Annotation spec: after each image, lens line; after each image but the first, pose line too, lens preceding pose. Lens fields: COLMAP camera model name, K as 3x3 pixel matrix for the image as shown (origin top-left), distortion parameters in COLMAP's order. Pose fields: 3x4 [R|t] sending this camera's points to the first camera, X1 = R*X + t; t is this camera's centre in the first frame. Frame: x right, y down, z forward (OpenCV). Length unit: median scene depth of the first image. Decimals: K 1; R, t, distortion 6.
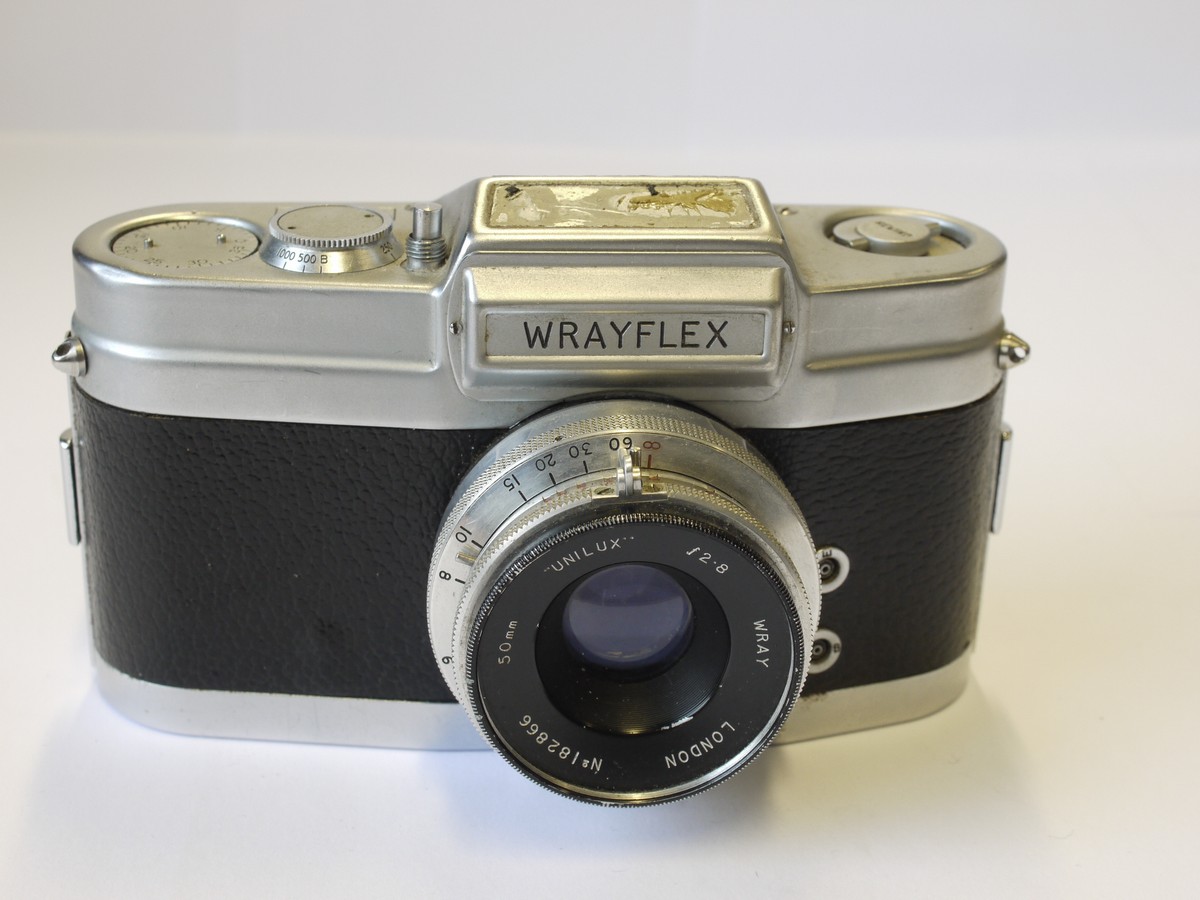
lens RADIAL K [[2107.0, 0, 599.6], [0, 2107.0, 446.1], [0, 0, 1]] dist [-0.130994, 0.000000]
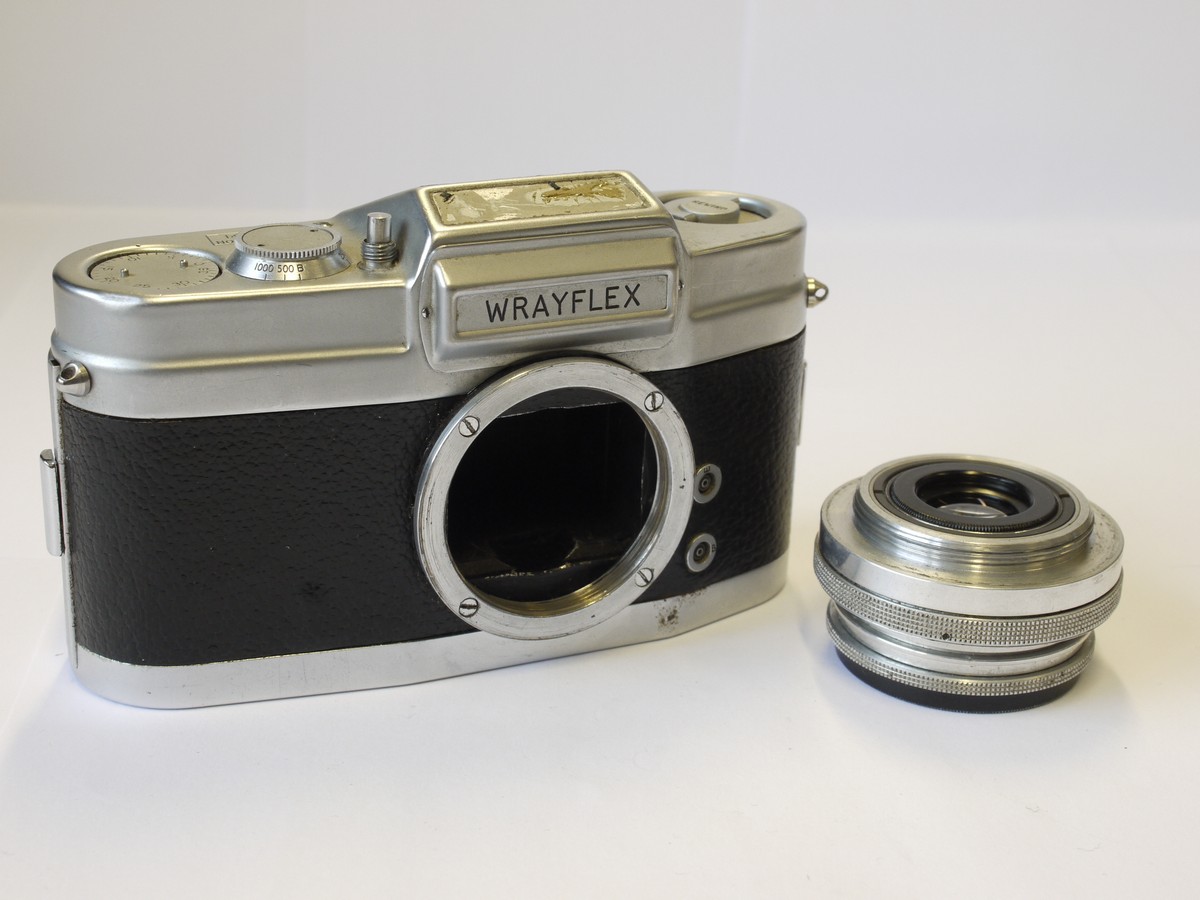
lens RADIAL K [[2107.0, 0, 601.6], [0, 2107.0, 453.7], [0, 0, 1]] dist [-0.130994, 0.000000]
pose [[0.935328, -0.125455, 0.330791, -0.368689], [0.133611, 0.991032, -0.001935, 0.037361], [-0.327582, 0.046007, 0.943702, -0.146301]]
